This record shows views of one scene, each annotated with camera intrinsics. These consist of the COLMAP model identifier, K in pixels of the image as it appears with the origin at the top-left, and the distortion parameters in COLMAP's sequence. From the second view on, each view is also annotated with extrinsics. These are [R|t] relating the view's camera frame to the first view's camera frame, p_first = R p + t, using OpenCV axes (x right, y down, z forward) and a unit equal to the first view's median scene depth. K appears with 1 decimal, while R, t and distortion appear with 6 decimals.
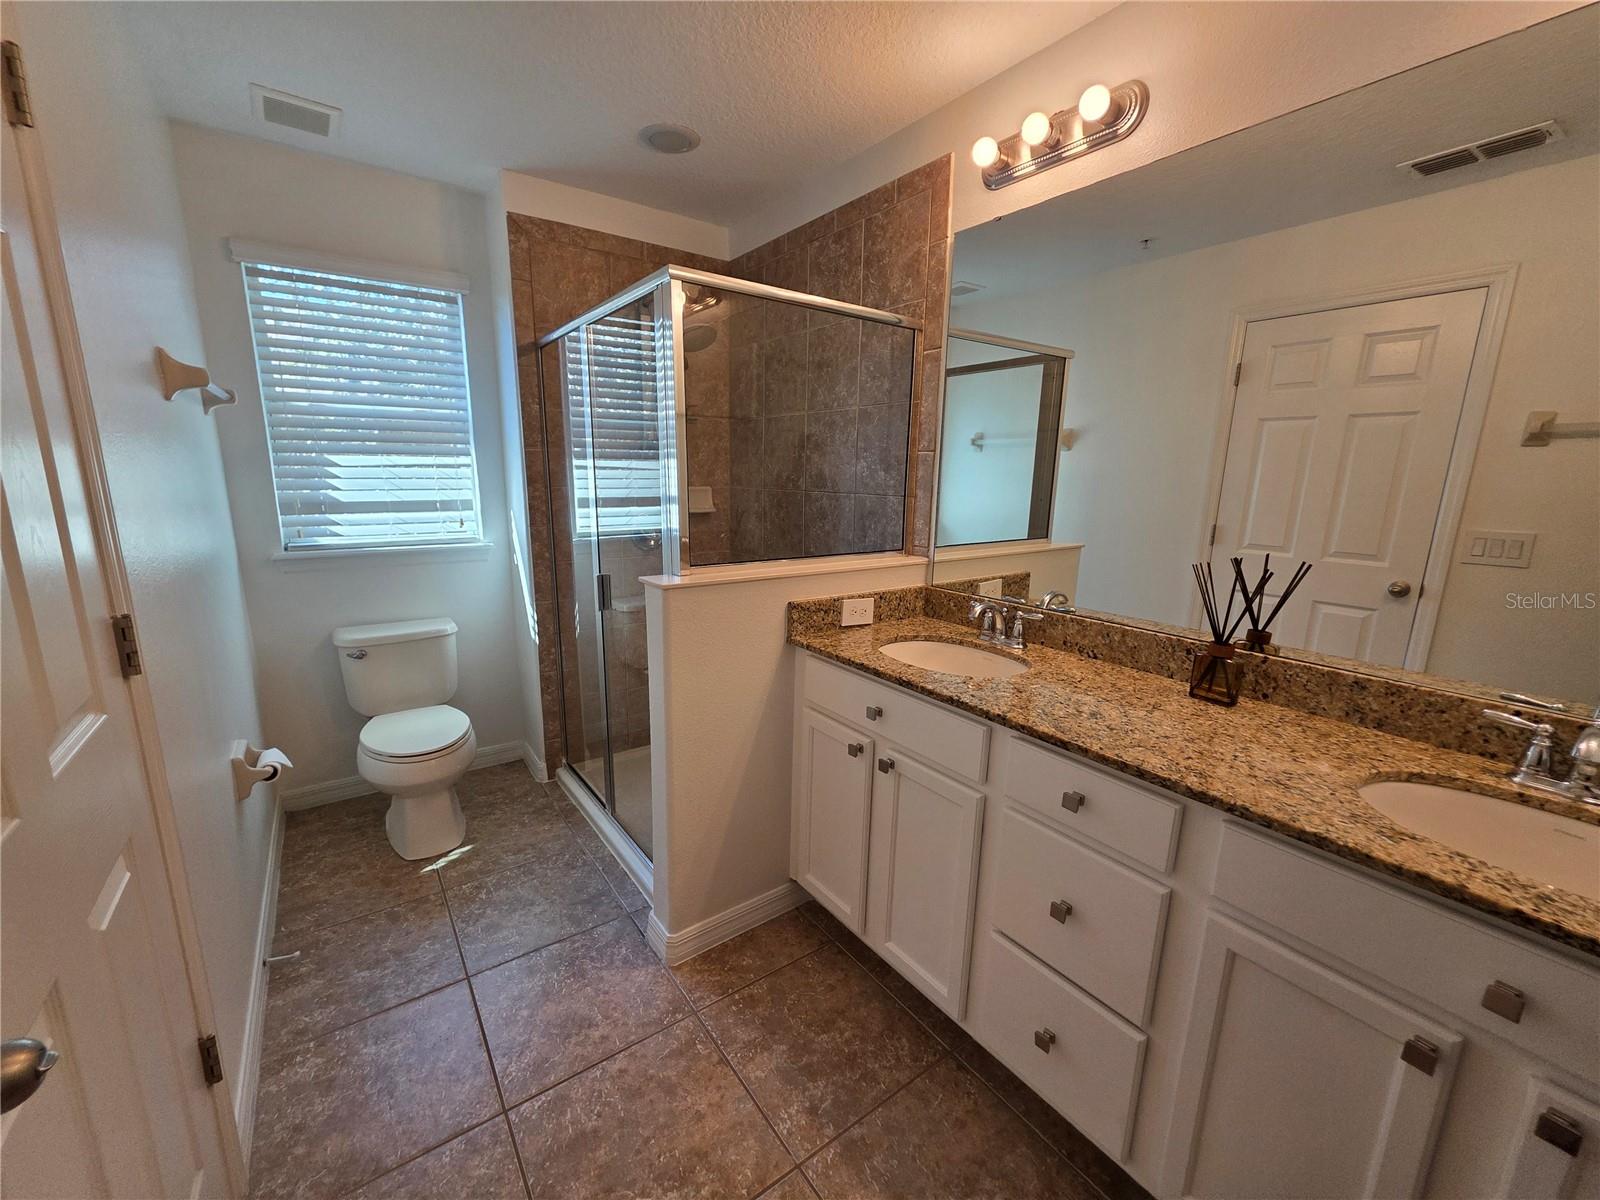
lens RADIAL K [[639.1, 0, 795.3], [0, 639.1, 608.8], [0, 0, 1]] dist [0.002892, 0.000305]
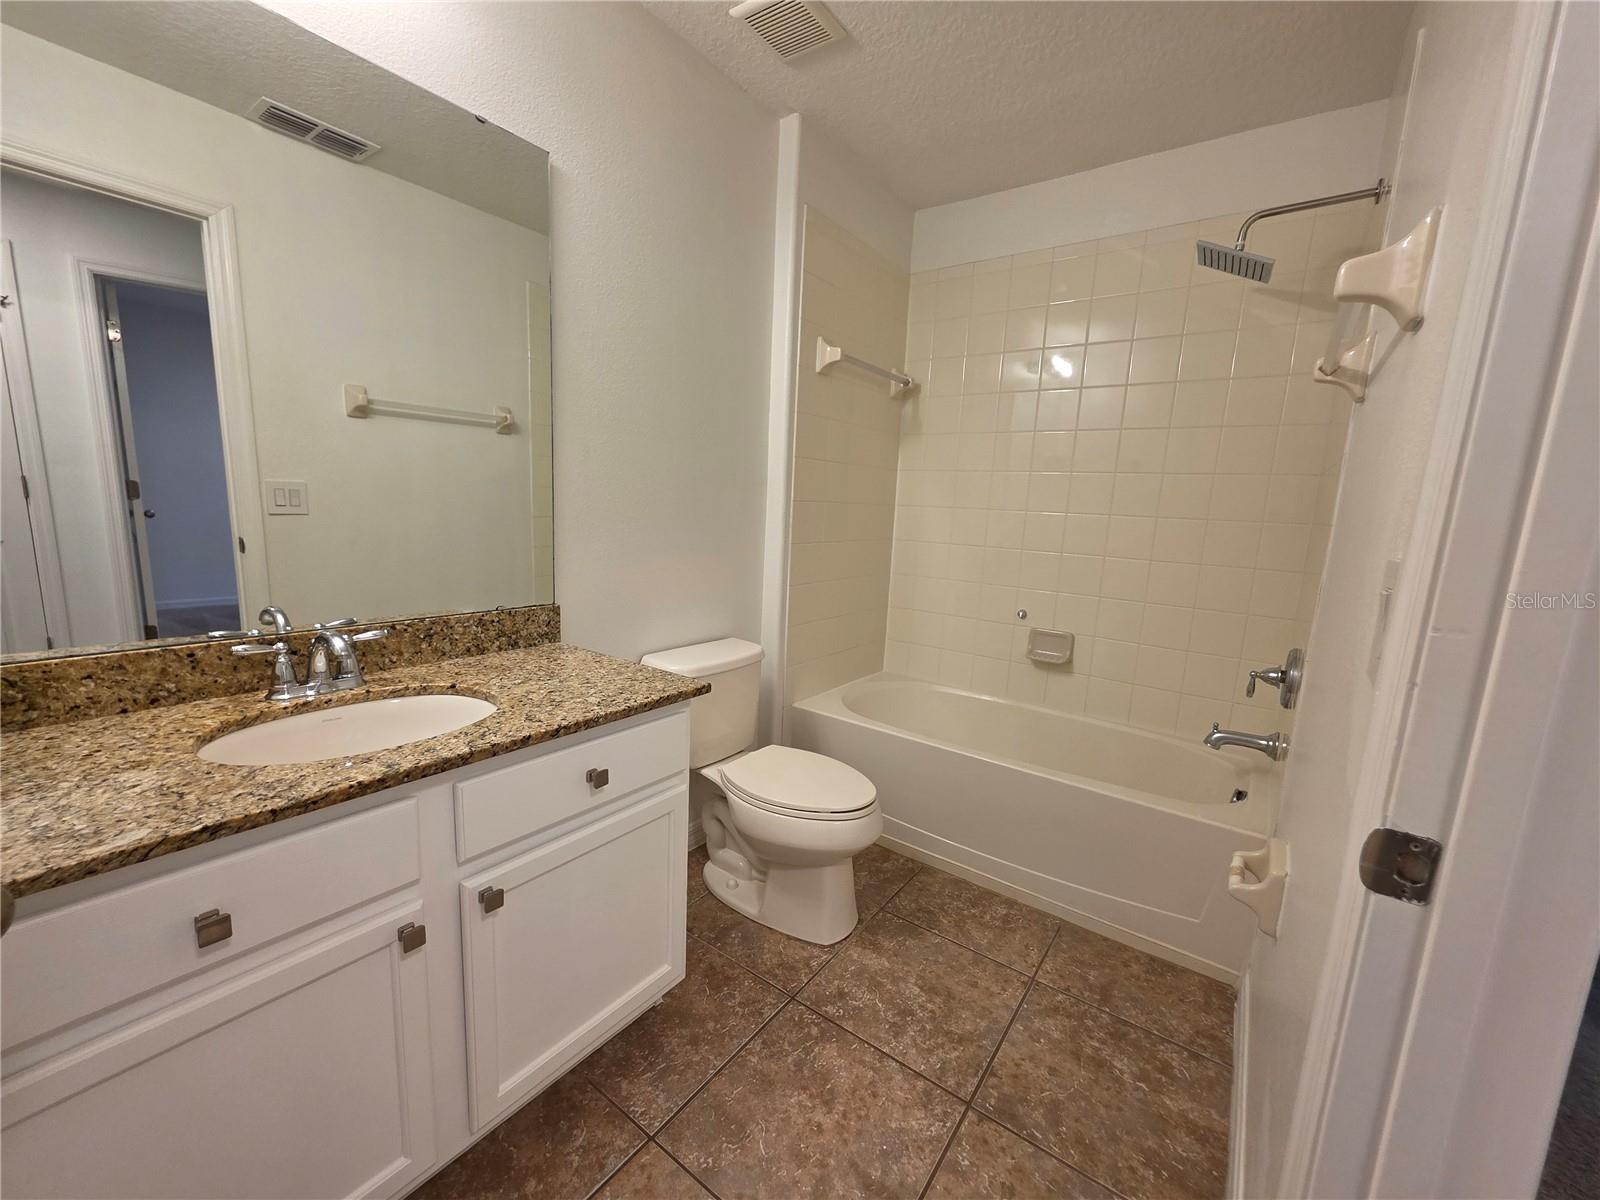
lens RADIAL K [[639.1, 0, 795.3], [0, 639.1, 608.8], [0, 0, 1]] dist [0.002892, 0.000305]
pose [[-0.295604, -0.201536, 0.933810, -0.224075], [0.120132, 0.961892, 0.245626, -0.066346], [-0.947727, 0.184789, -0.260128, 0.402025]]
